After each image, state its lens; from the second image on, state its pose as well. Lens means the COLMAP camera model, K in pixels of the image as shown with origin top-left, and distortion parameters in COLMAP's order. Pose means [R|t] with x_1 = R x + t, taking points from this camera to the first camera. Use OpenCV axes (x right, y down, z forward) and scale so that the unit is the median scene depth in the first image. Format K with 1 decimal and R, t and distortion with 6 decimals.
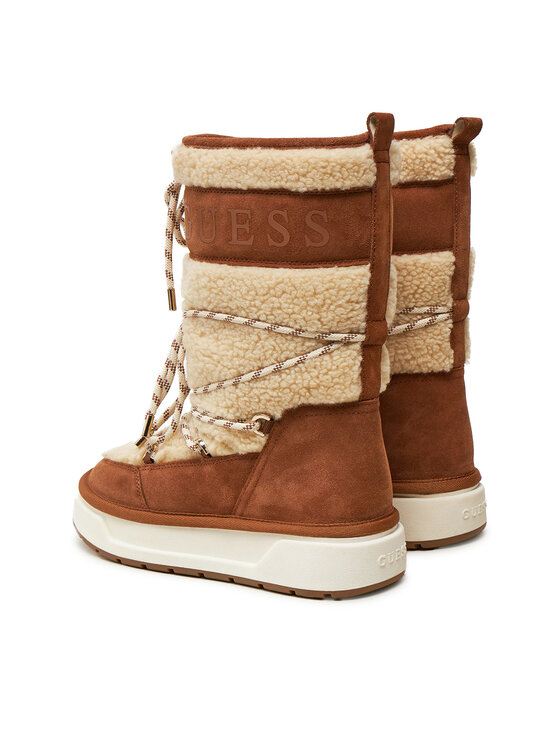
lens RADIAL K [[772.0, 0, 278.9], [0, 772.0, 372.8], [0, 0, 1]] dist [0.018835, 0.000000]
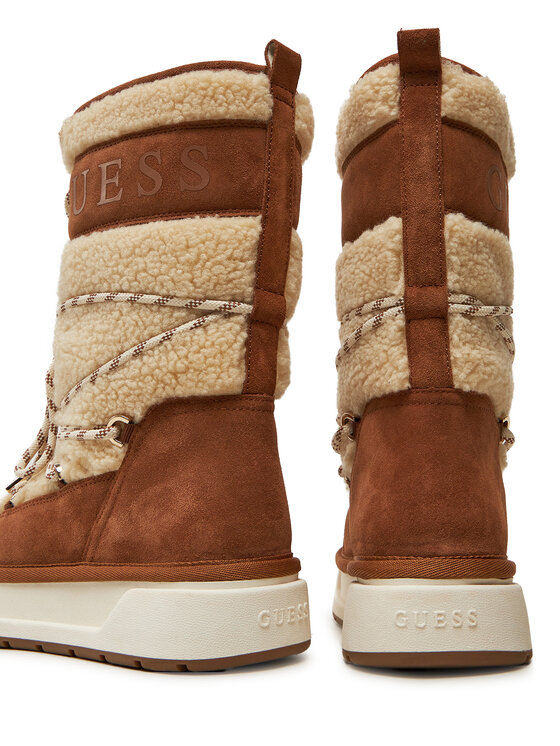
lens RADIAL K [[707.9, 0, 280.7], [0, 707.9, 373.4], [0, 0, 1]] dist [0.018014, 0.000000]
pose [[0.999023, 0.041492, 0.015245, 0.129597], [-0.037781, 0.980513, -0.192785, 0.148171], [-0.022947, 0.192021, 0.981123, 0.320230]]
